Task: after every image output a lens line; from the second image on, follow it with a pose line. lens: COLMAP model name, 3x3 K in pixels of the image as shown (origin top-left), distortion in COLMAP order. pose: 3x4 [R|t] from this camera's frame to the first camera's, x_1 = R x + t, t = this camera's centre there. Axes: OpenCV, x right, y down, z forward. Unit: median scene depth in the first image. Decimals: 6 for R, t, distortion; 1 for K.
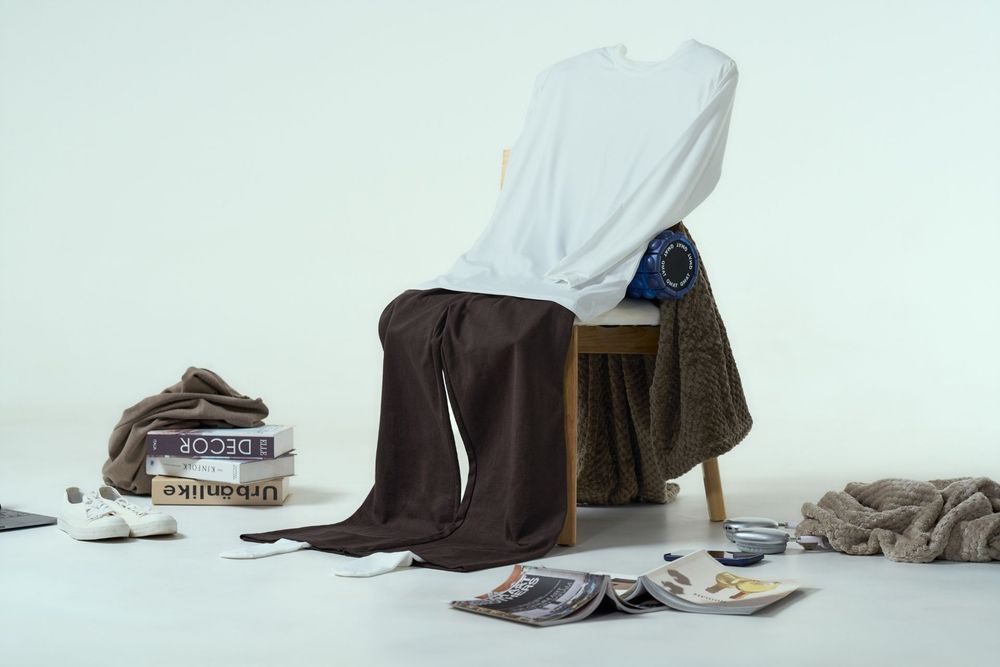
lens RADIAL K [[2578.3, 0, 500.0], [0, 2578.3, 333.5], [0, 0, 1]] dist [-0.017238, 0.161308]
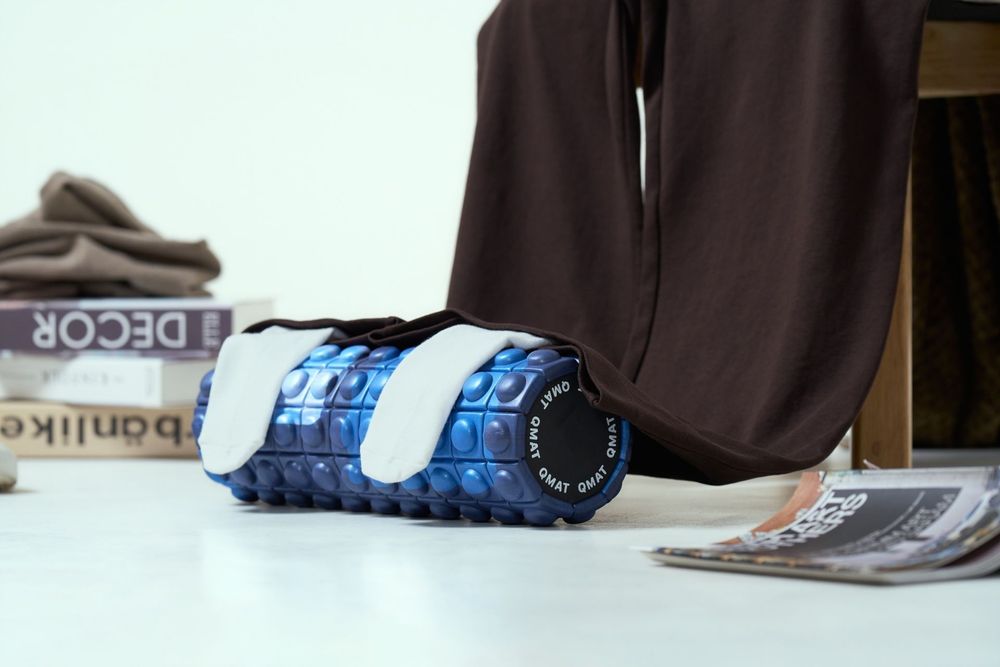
lens RADIAL K [[3824.3, 0, 500.0], [0, 3824.3, 333.5], [0, 0, 1]] dist [-0.011156, 2.024936]
pose [[0.999650, -0.007630, -0.025345, -0.021892], [0.006470, 0.998941, -0.045543, 0.076722], [0.025666, 0.045363, 0.998641, 0.309109]]
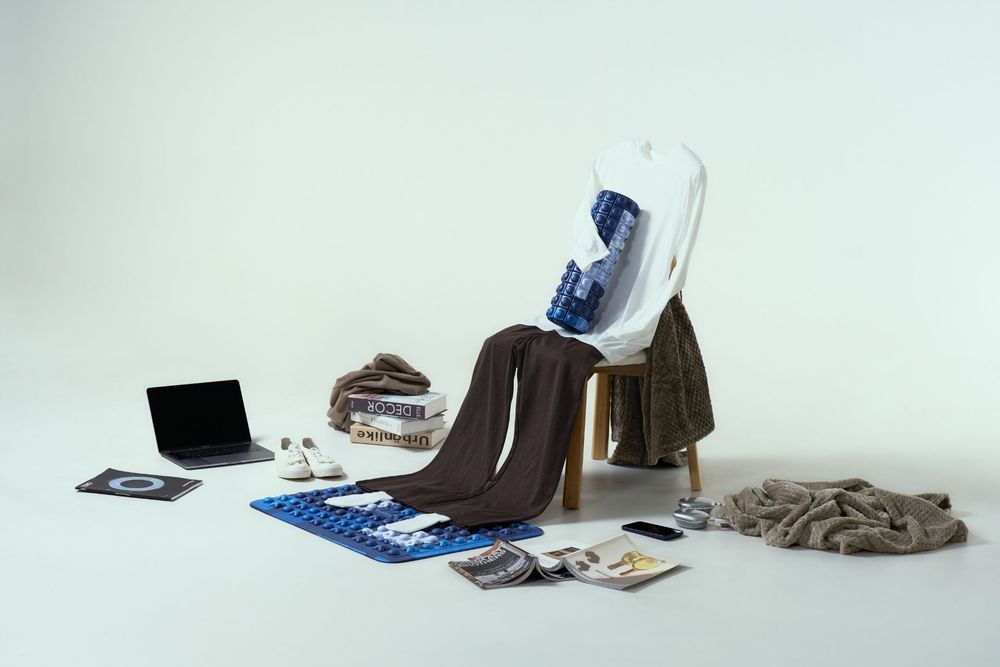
lens RADIAL K [[2207.3, 0, 500.0], [0, 2207.3, 333.5], [0, 0, 1]] dist [-0.097560, -0.601961]
pose [[0.971306, 0.060764, -0.229940, 0.251617], [-0.033144, 0.991961, 0.122126, -0.162545], [0.235513, -0.111001, 0.965512, -0.240724]]
